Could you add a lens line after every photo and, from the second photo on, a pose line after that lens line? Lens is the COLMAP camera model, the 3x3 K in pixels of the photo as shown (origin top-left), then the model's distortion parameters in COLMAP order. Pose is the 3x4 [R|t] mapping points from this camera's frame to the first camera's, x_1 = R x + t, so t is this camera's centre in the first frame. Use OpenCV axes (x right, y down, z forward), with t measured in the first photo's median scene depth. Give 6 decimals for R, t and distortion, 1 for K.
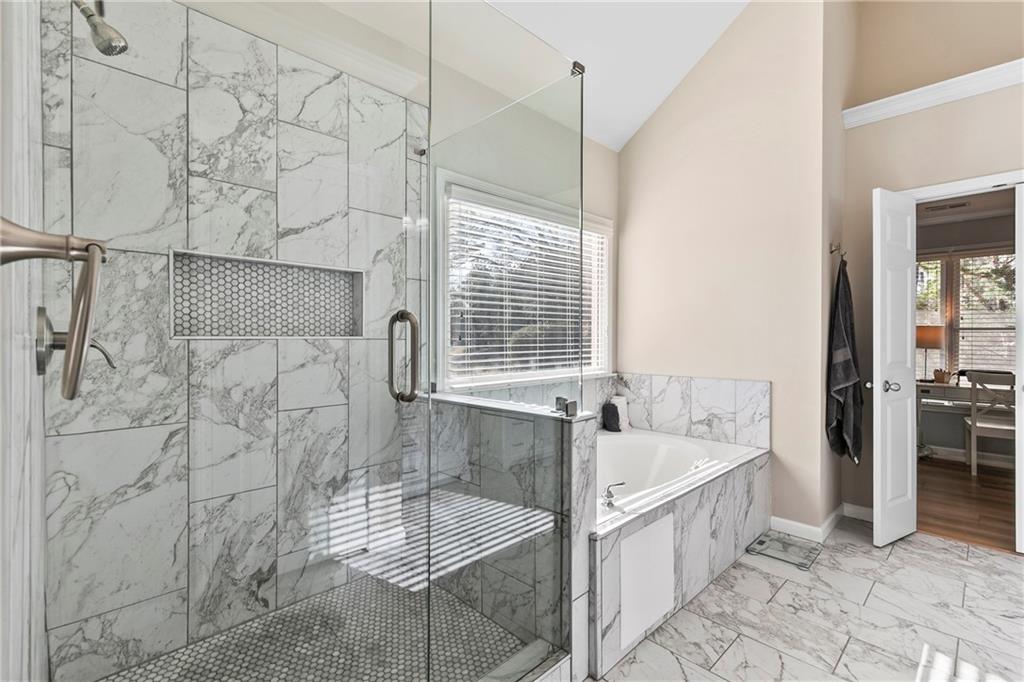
lens RADIAL K [[460.6, 0, 514.4], [0, 460.6, 335.9], [0, 0, 1]] dist [0.007483, -0.000913]
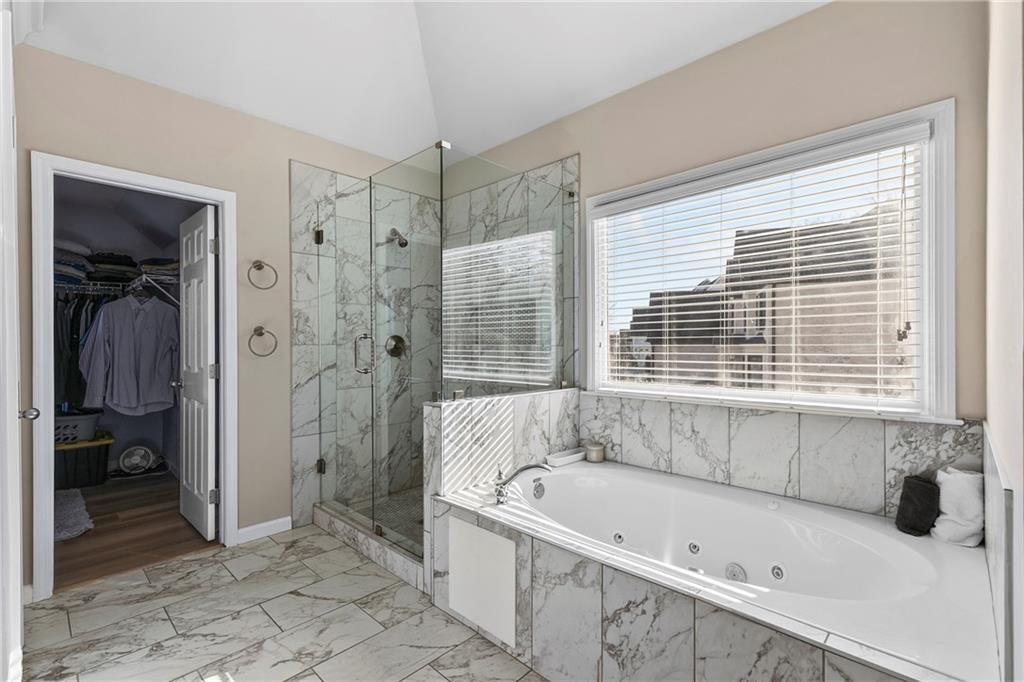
lens RADIAL K [[460.6, 0, 514.4], [0, 460.6, 335.9], [0, 0, 1]] dist [0.007483, -0.000913]
pose [[0.034546, -0.012052, -0.999330, 1.468822], [0.008390, 0.999896, -0.011769, -0.008687], [0.999368, -0.007977, 0.034644, 1.150017]]
